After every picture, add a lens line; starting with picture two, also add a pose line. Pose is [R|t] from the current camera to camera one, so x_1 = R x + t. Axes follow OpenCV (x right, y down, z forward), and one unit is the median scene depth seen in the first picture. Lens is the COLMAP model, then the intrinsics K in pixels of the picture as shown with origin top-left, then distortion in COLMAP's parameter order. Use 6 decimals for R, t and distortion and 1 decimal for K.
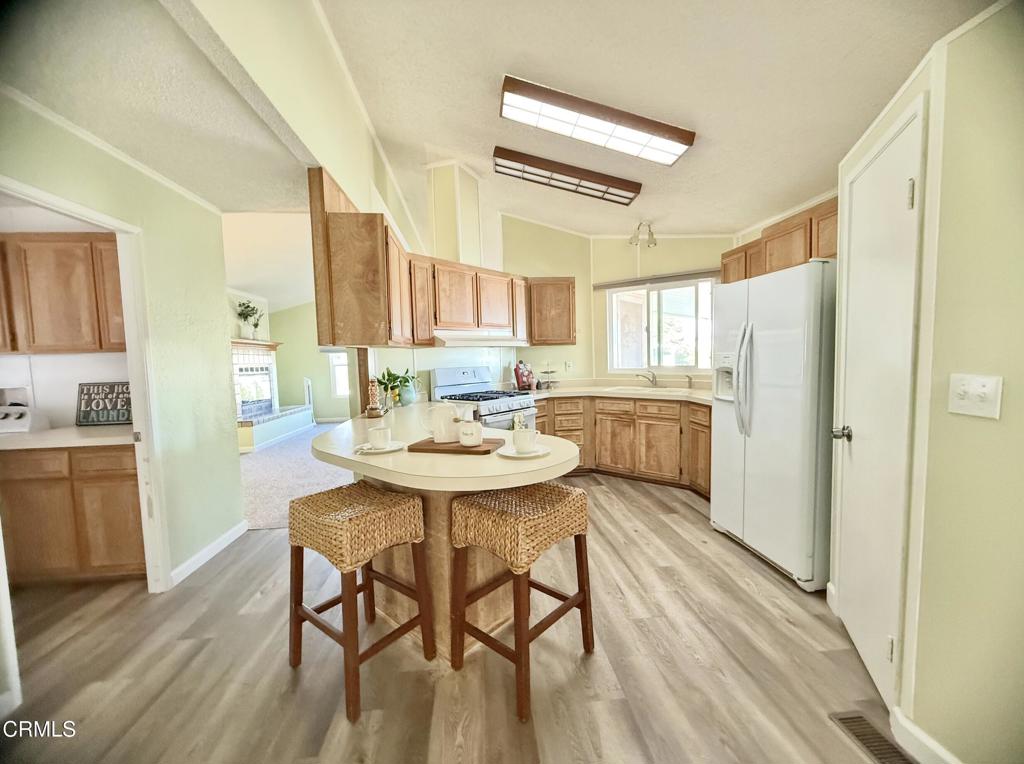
lens RADIAL K [[411.3, 0, 512.2], [0, 411.3, 384.1], [0, 0, 1]] dist [0.000525, 0.000098]
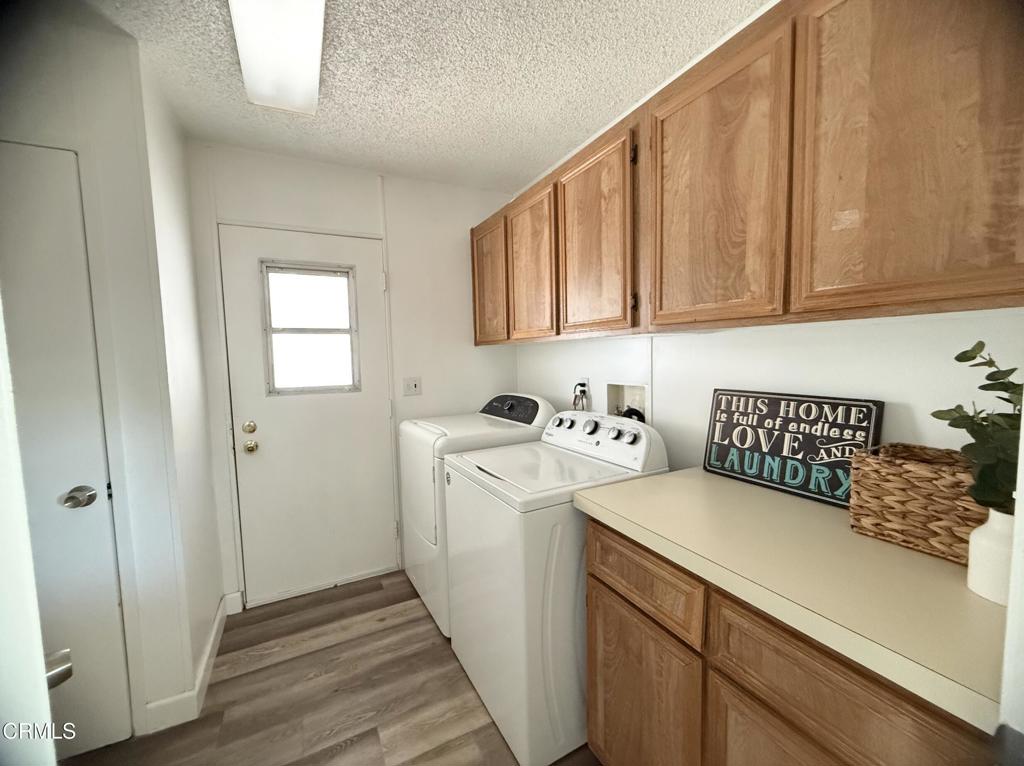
lens RADIAL K [[411.3, 0, 512.2], [0, 411.3, 385.1], [0, 0, 1]] dist [0.000525, 0.000098]
pose [[0.374700, 0.089734, -0.922793, -0.674615], [-0.050061, 0.995812, 0.076507, -0.032810], [0.925794, 0.017528, 0.377623, 0.572954]]
